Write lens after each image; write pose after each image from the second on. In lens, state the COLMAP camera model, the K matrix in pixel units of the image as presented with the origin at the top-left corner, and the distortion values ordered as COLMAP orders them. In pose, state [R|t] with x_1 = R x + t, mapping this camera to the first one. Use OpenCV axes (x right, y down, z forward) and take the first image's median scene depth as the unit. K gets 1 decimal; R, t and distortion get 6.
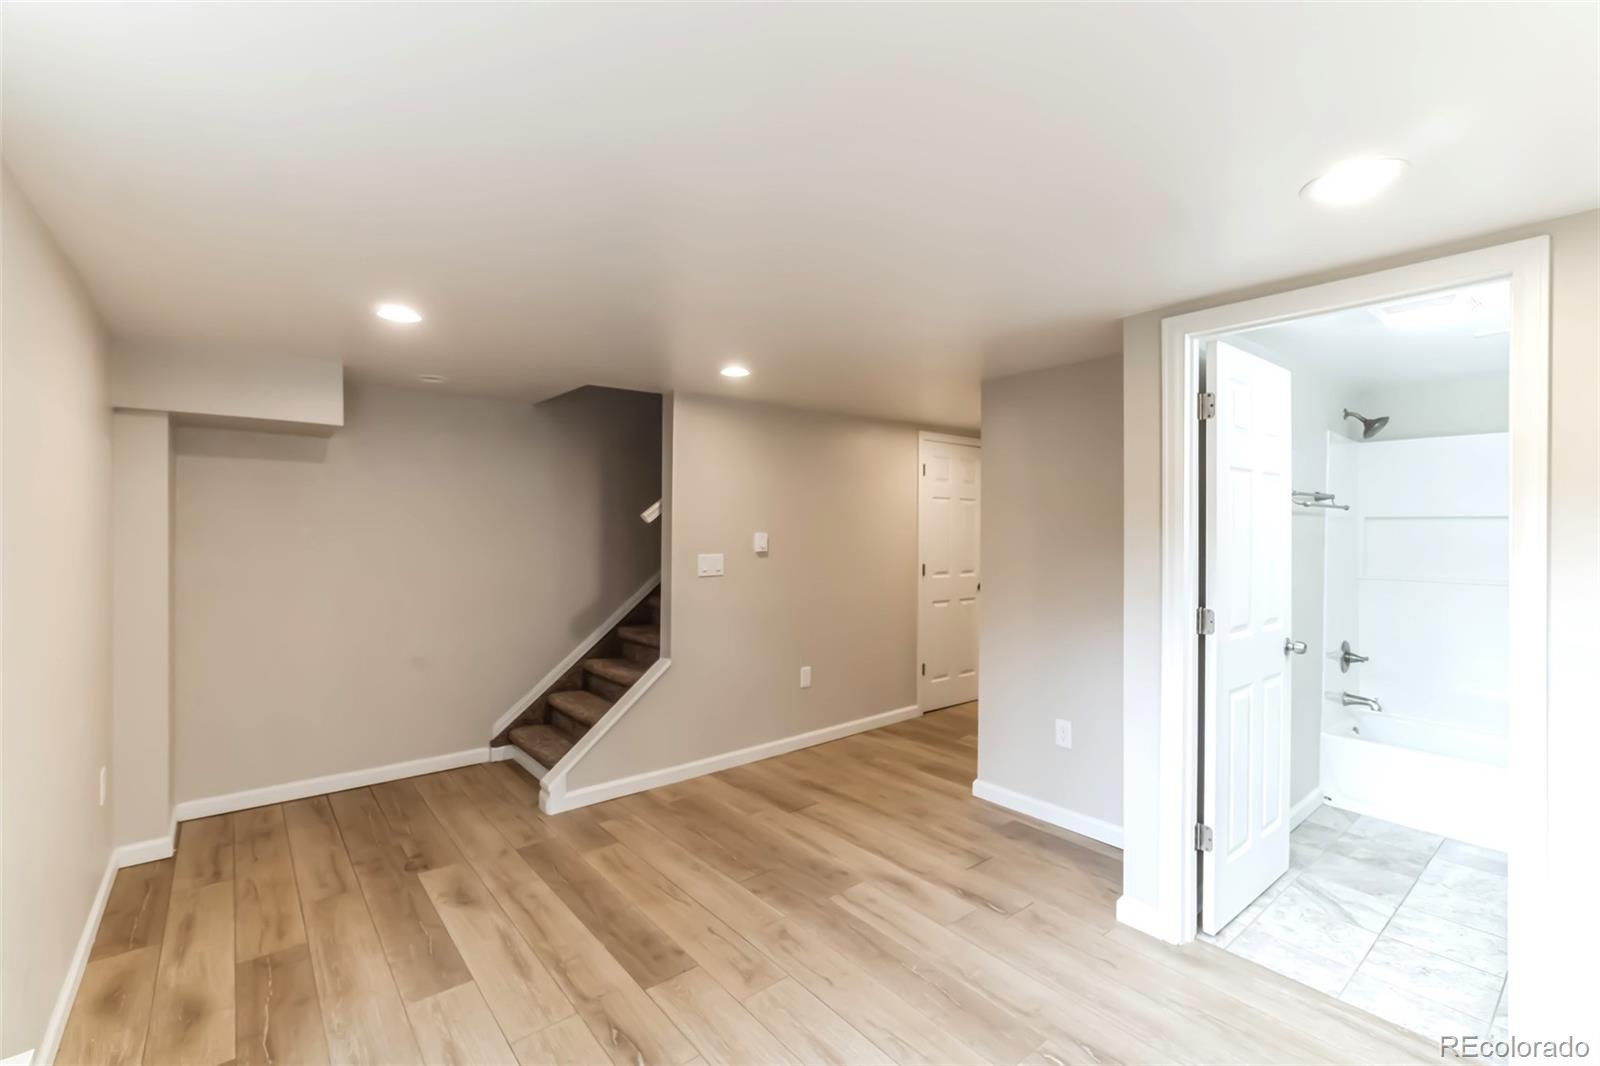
lens RADIAL K [[693.4, 0, 773.3], [0, 693.4, 529.6], [0, 0, 1]] dist [-0.004018, 0.001809]
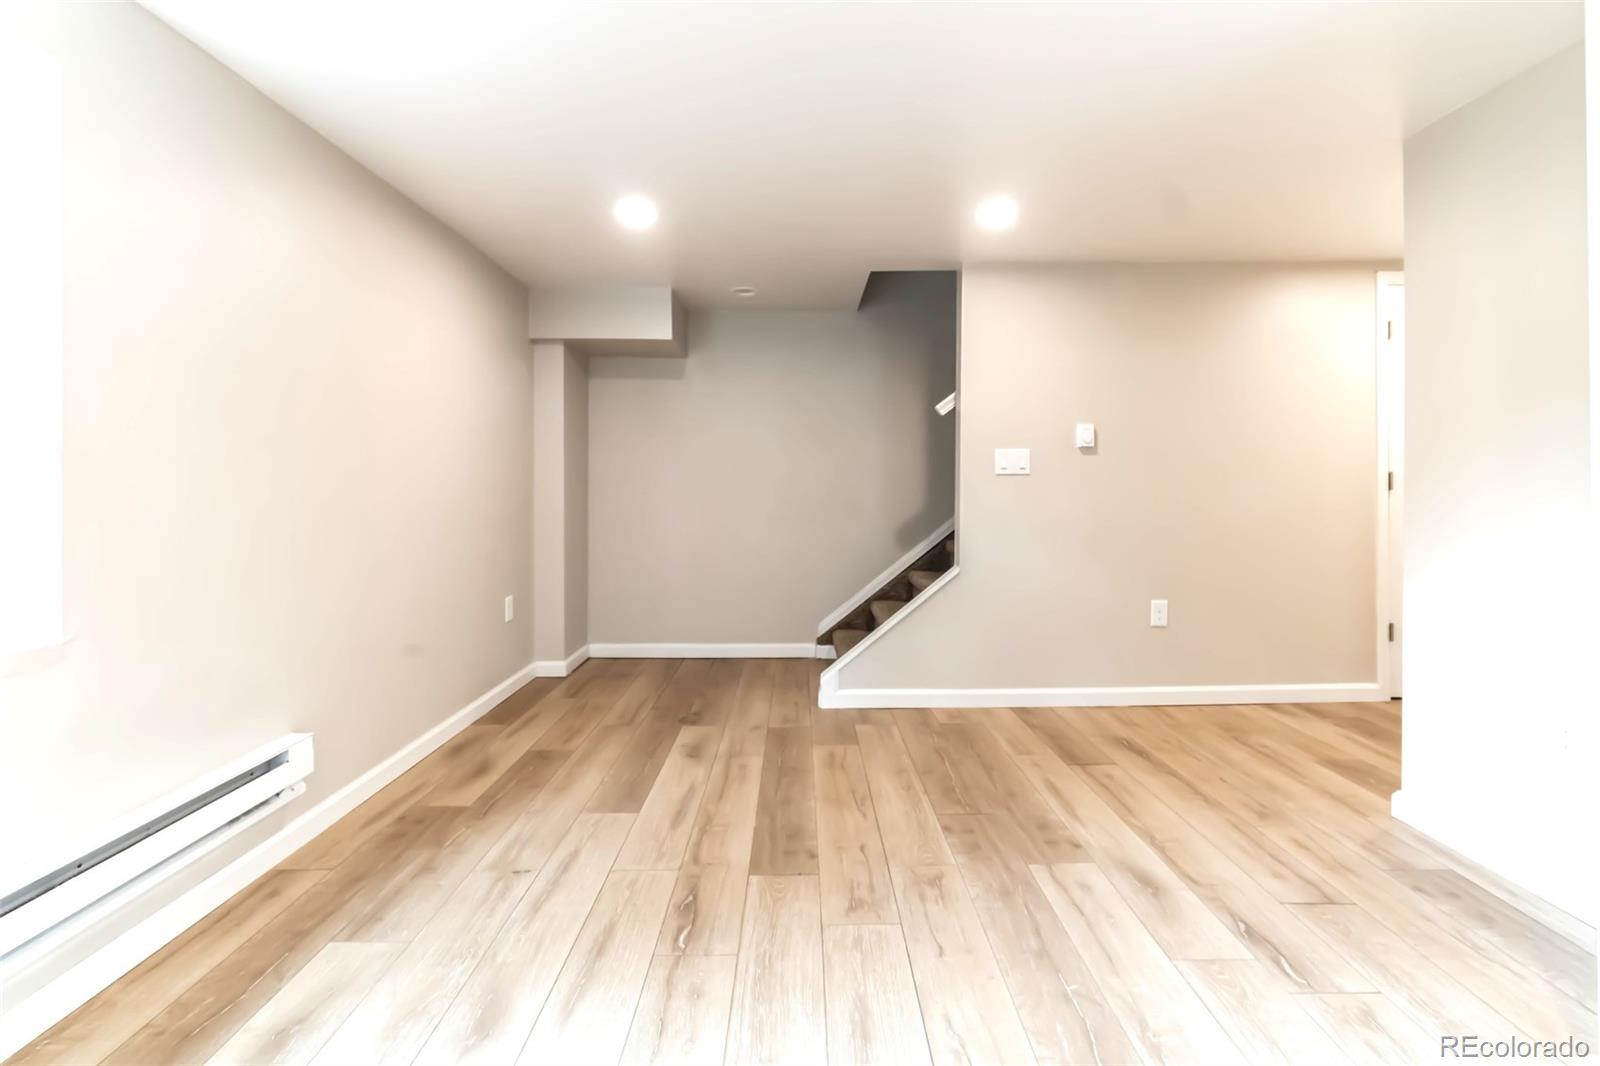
lens RADIAL K [[693.4, 0, 797.5], [0, 693.4, 477.0], [0, 0, 1]] dist [-0.004018, 0.001809]
pose [[0.789394, -0.008020, -0.613835, 0.337569], [-0.002084, 0.999874, -0.015745, 0.127268], [0.613884, 0.013708, 0.789277, 0.253758]]
